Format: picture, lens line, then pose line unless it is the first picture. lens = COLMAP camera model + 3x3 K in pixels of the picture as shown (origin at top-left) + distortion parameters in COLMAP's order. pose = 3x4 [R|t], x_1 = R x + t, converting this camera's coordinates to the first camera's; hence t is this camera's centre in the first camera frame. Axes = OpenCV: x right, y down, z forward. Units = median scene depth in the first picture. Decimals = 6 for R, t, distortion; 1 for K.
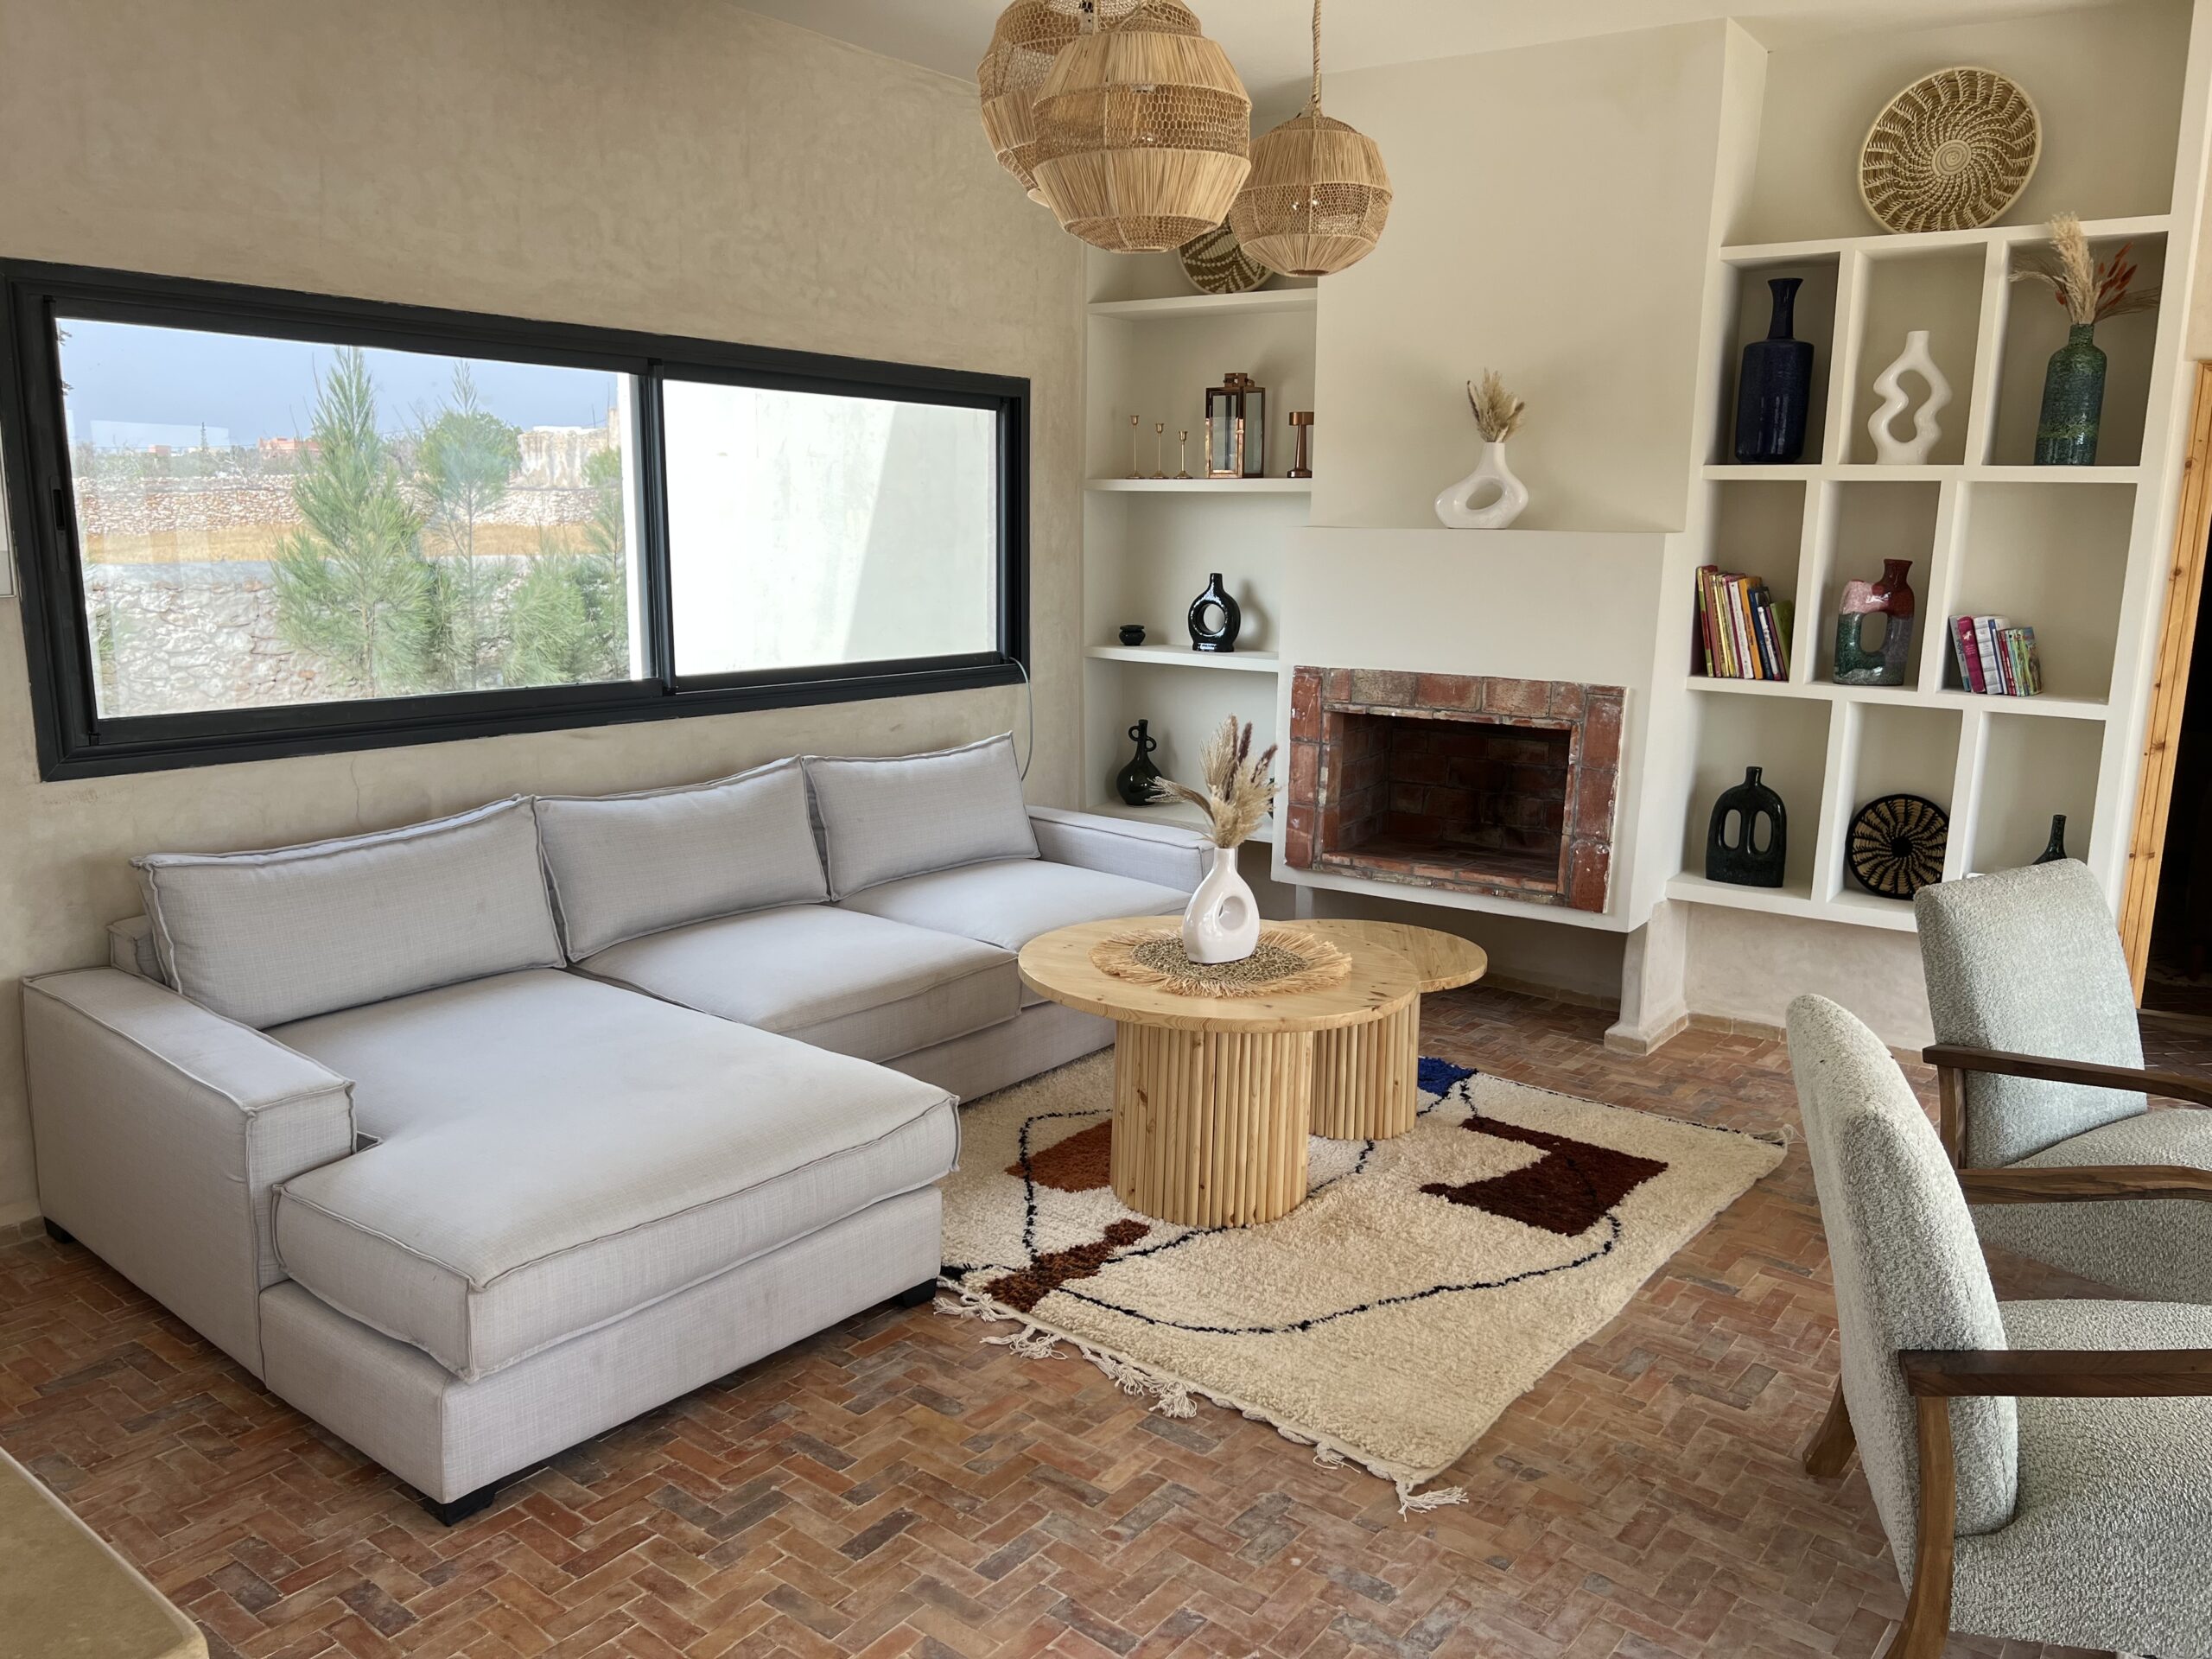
lens RADIAL K [[1666.8, 0, 1097.4], [0, 1666.8, 836.6], [0, 0, 1]] dist [0.063674, -0.072627]
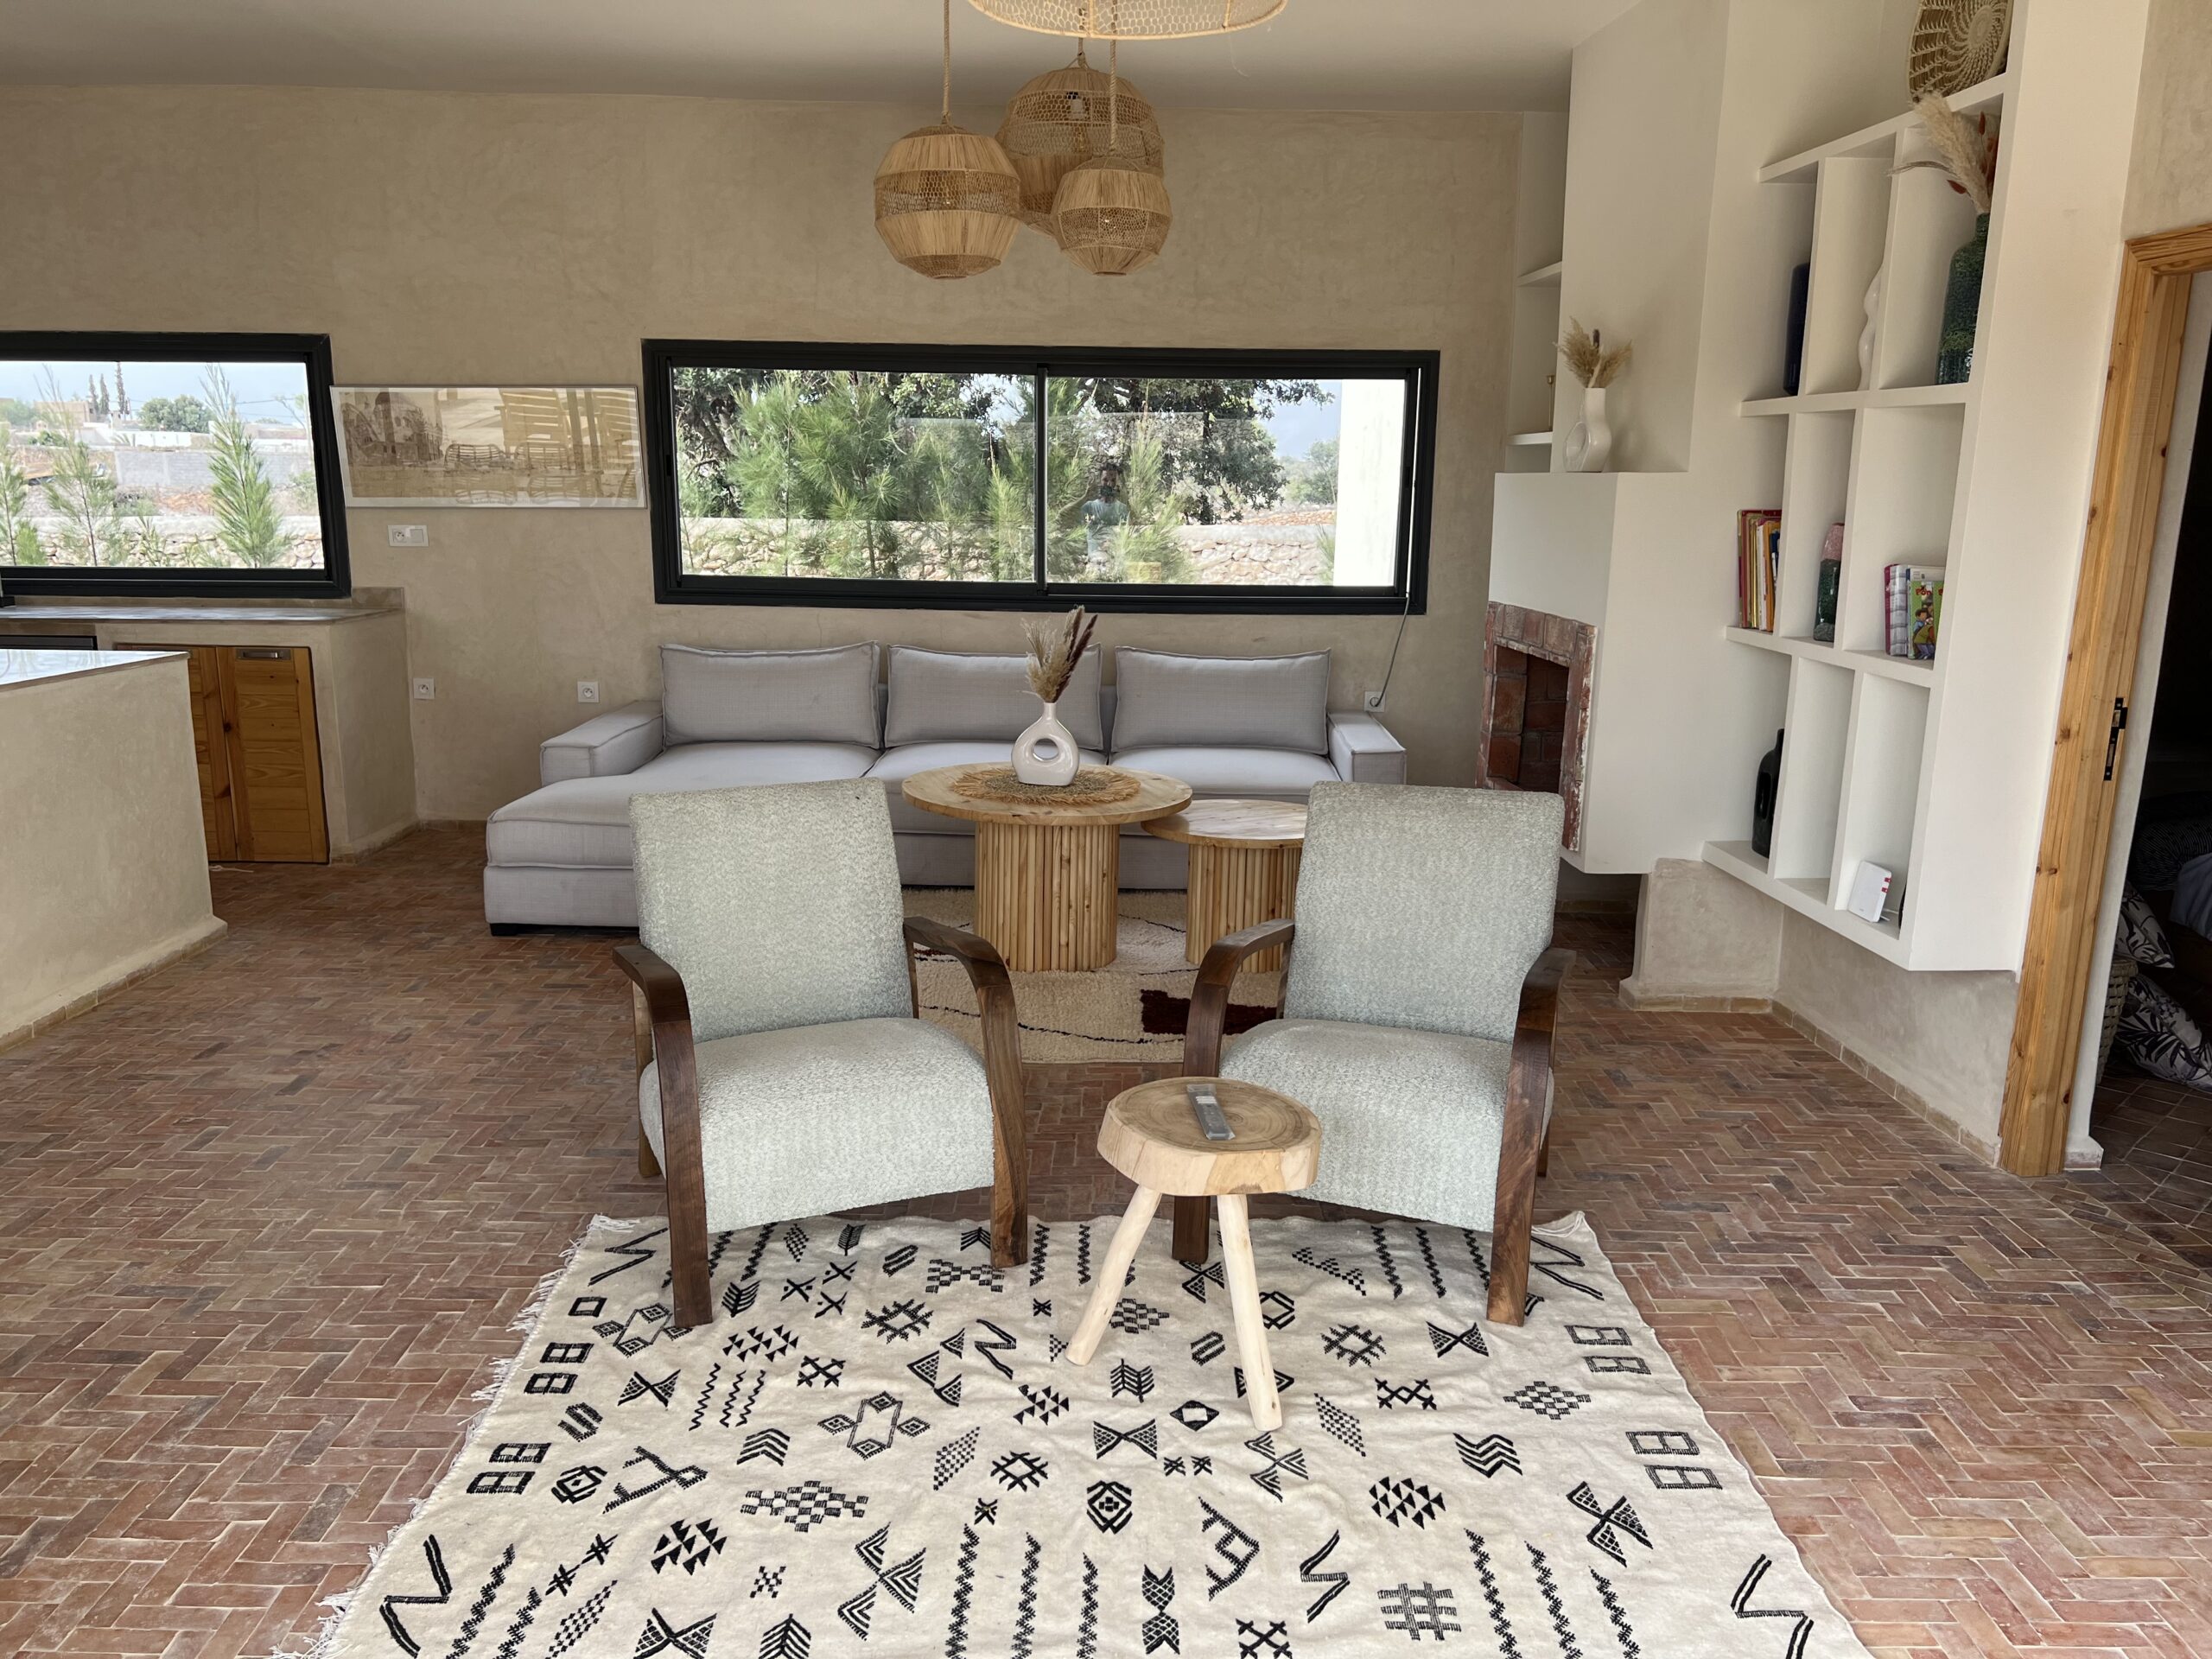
lens RADIAL K [[1666.8, 0, 1097.4], [0, 1666.8, 836.6], [0, 0, 1]] dist [0.063674, -0.072627]
pose [[0.608054, 0.157097, -0.778197, 1.074030], [-0.154272, 0.984922, 0.078287, 0.002369], [0.778762, 0.072452, 0.623121, 0.168281]]
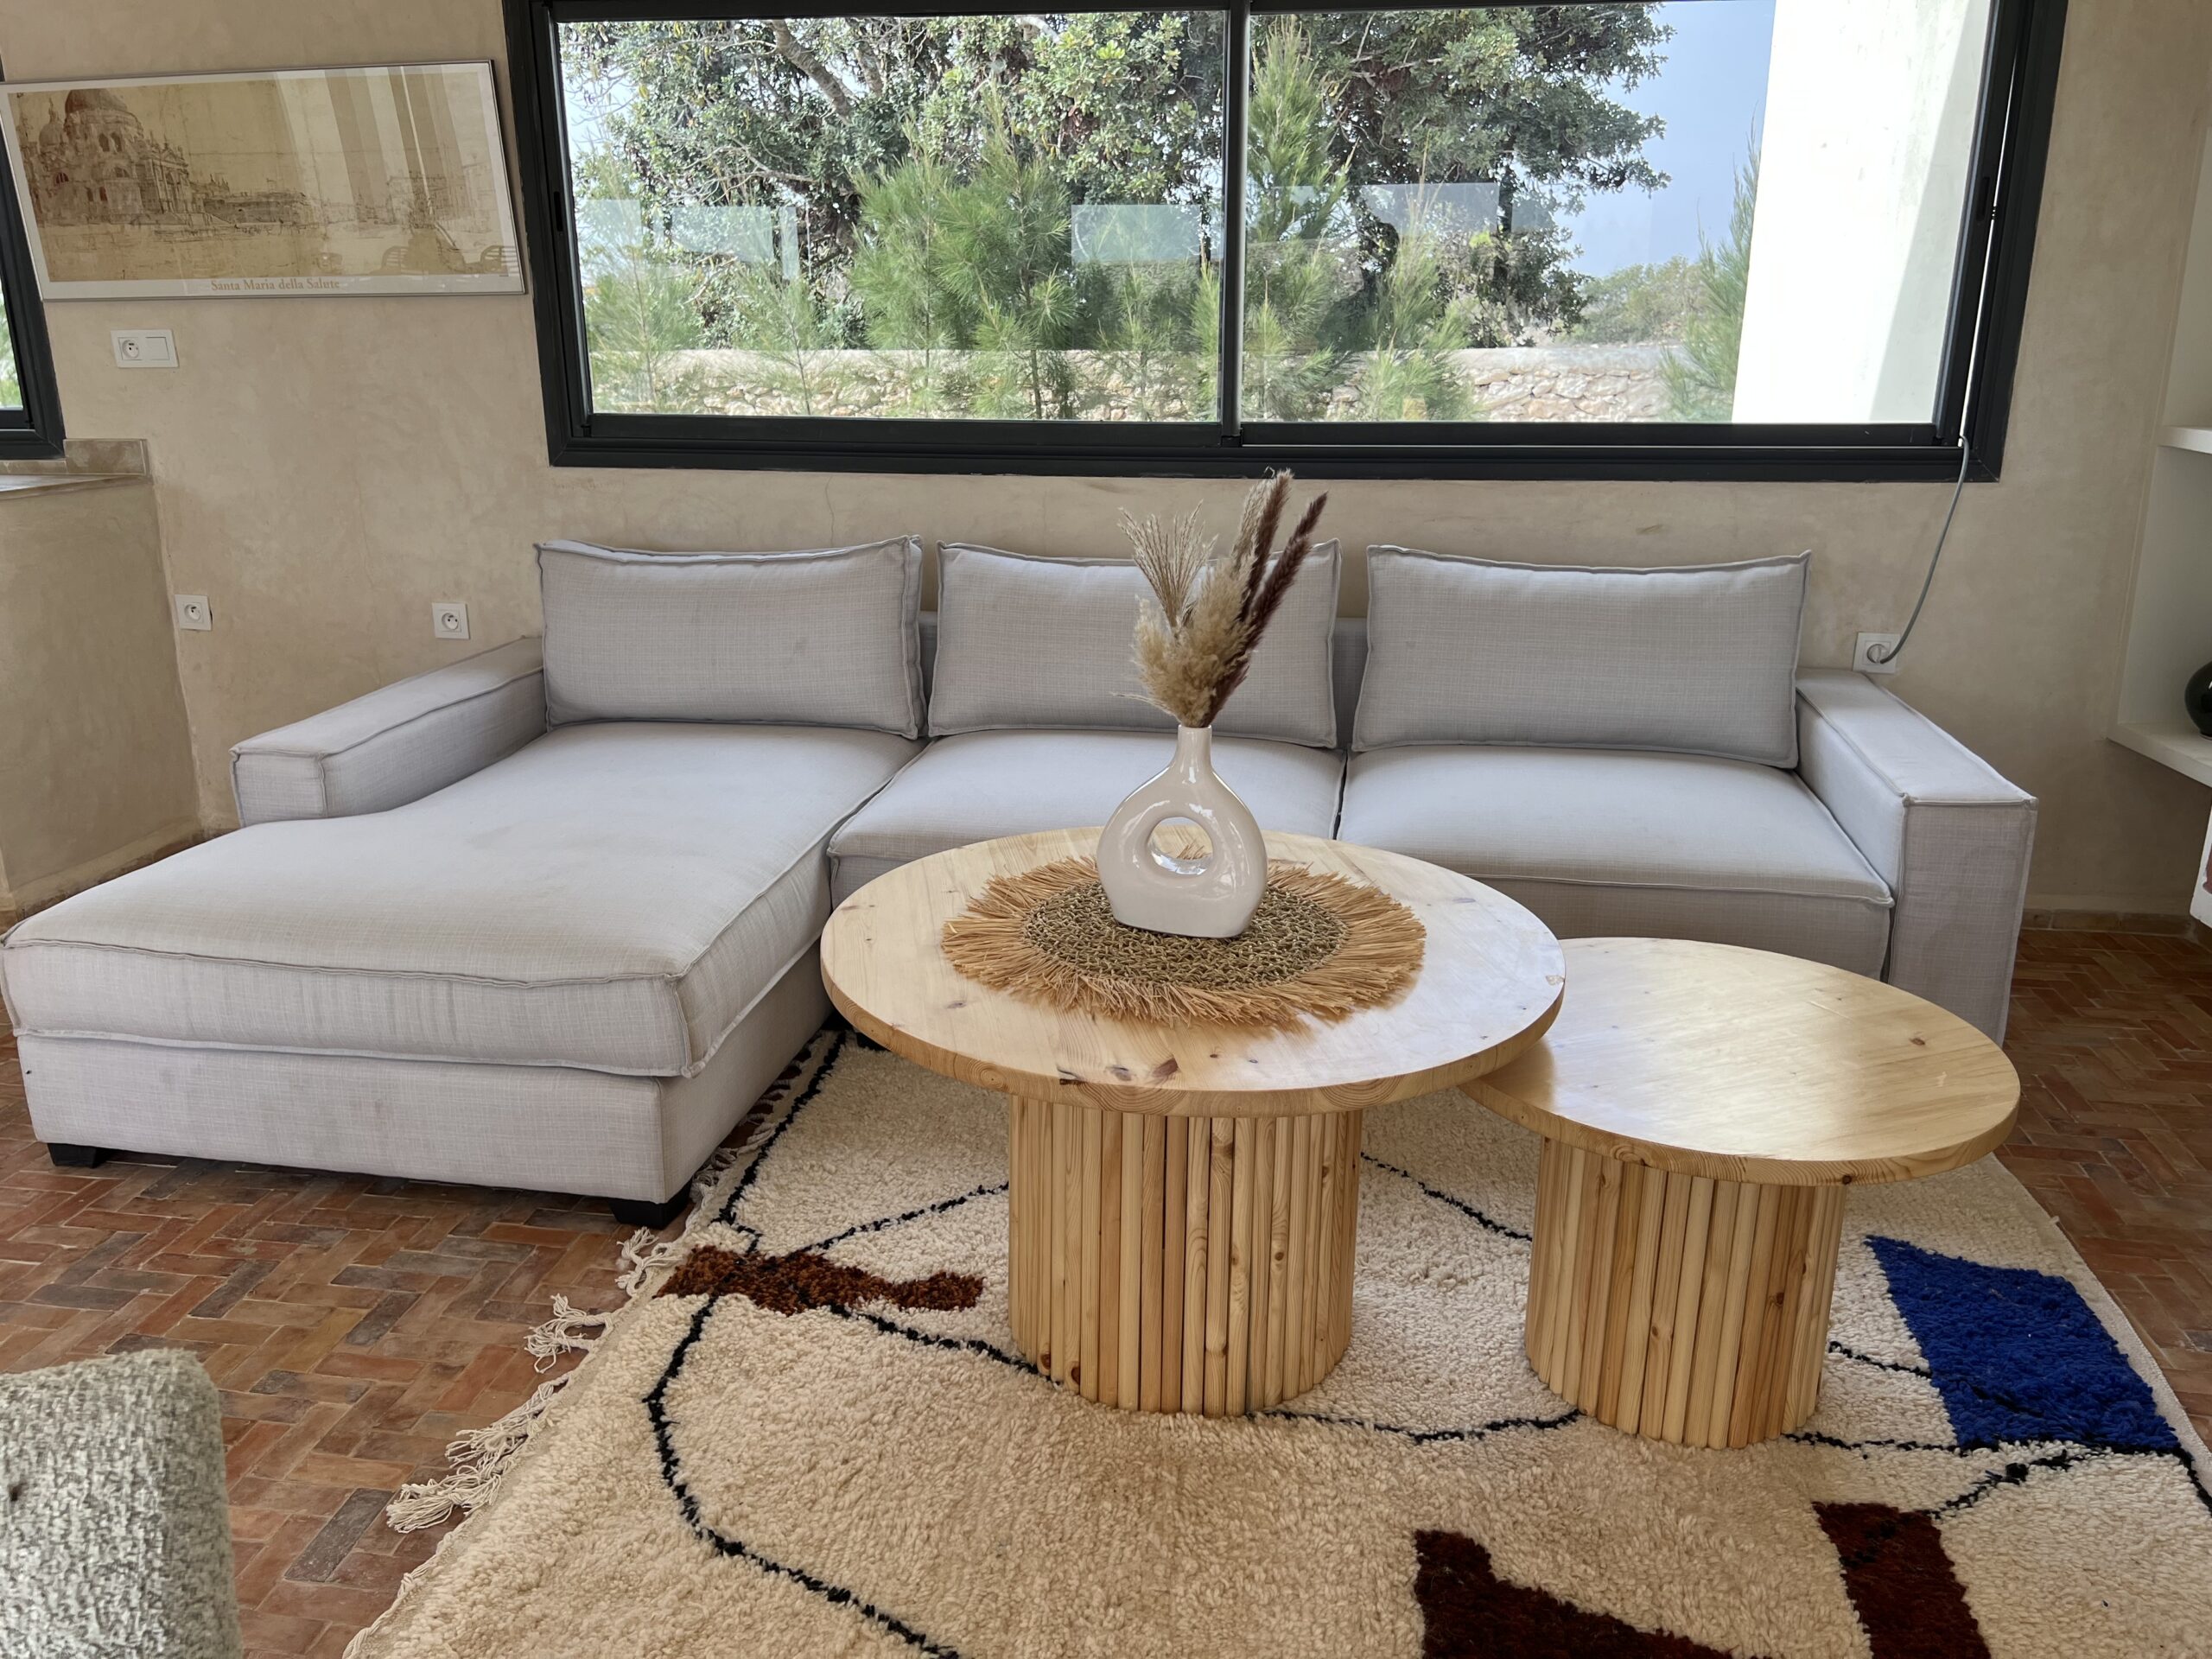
lens RADIAL K [[1666.8, 0, 1097.4], [0, 1666.8, 836.6], [0, 0, 1]] dist [0.063674, -0.072627]
pose [[0.488214, 0.236515, -0.840064, 0.469649], [-0.156825, 0.970684, 0.182150, -0.045810], [0.858518, 0.042815, 0.510993, 0.637946]]
